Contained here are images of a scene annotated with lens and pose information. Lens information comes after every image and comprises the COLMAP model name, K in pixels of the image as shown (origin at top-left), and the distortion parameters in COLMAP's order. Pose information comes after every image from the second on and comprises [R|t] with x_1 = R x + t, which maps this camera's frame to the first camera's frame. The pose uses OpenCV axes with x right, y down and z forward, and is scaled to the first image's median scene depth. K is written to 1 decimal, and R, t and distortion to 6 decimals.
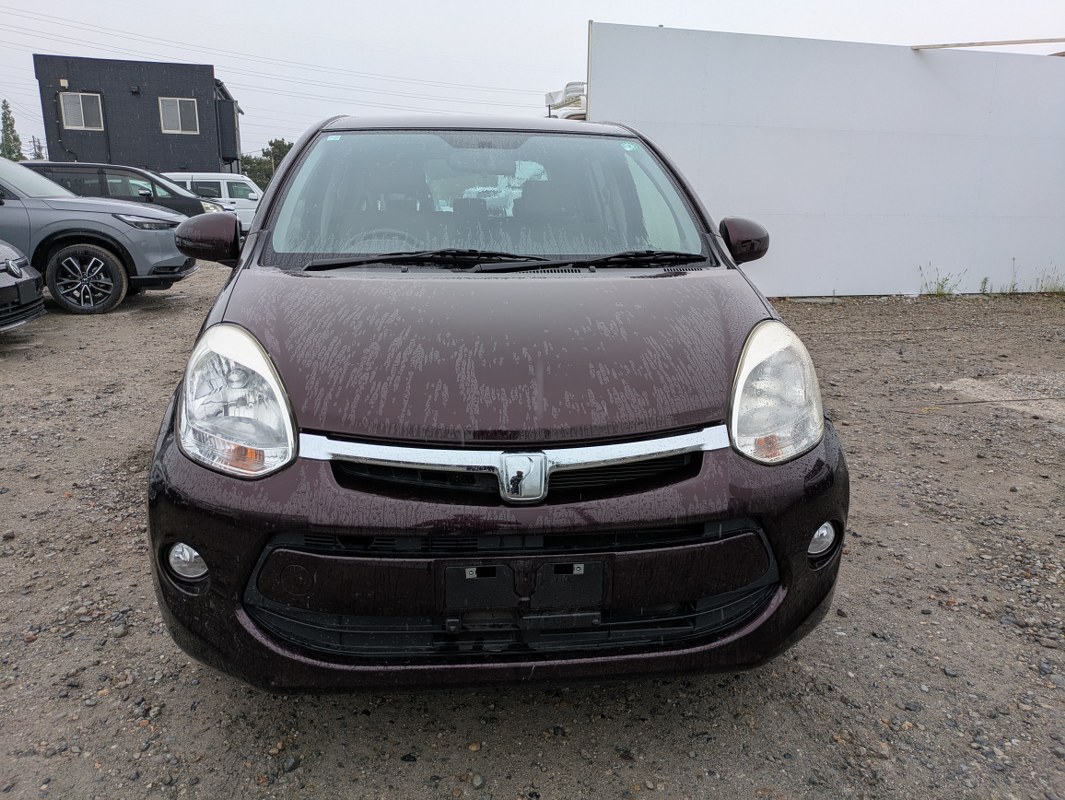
lens RADIAL K [[800.5, 0, 533.3], [0, 800.5, 392.7], [0, 0, 1]] dist [0.025250, -0.013938]
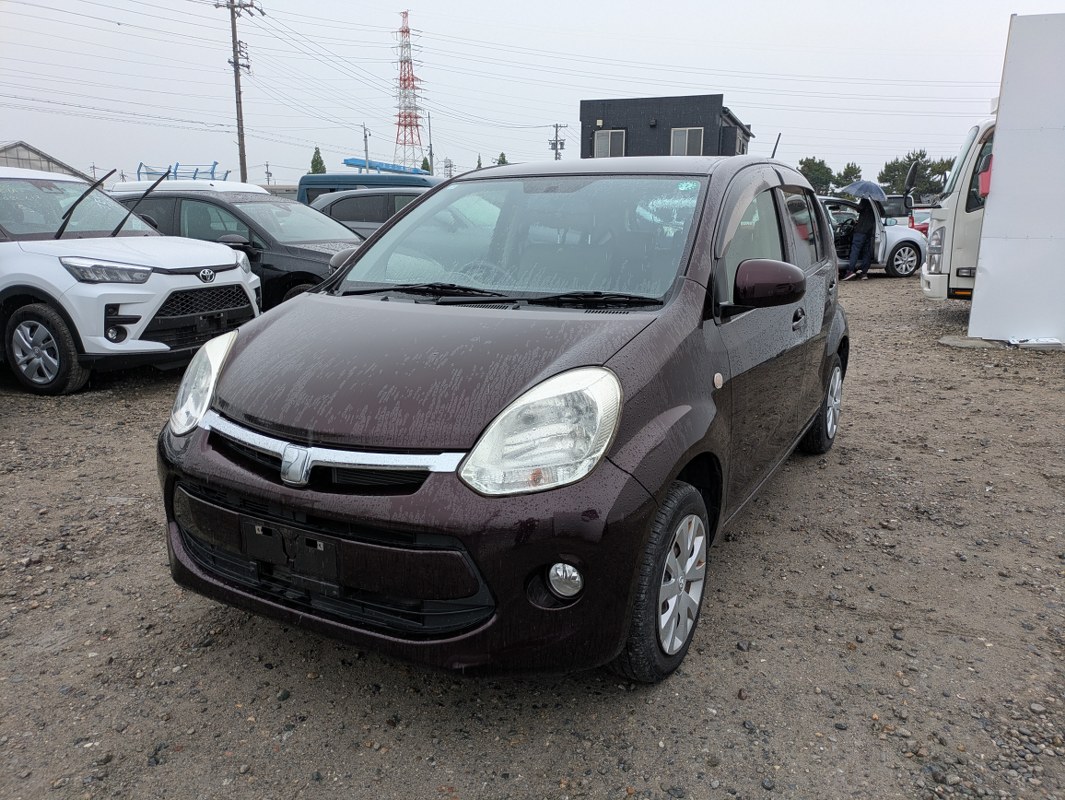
lens RADIAL K [[800.5, 0, 542.1], [0, 800.5, 406.5], [0, 0, 1]] dist [0.025250, -0.013938]
pose [[0.818246, 0.123797, -0.561380, 0.850029], [-0.126559, 0.991371, 0.034152, -0.068098], [0.560763, 0.043103, 0.826853, 0.127846]]
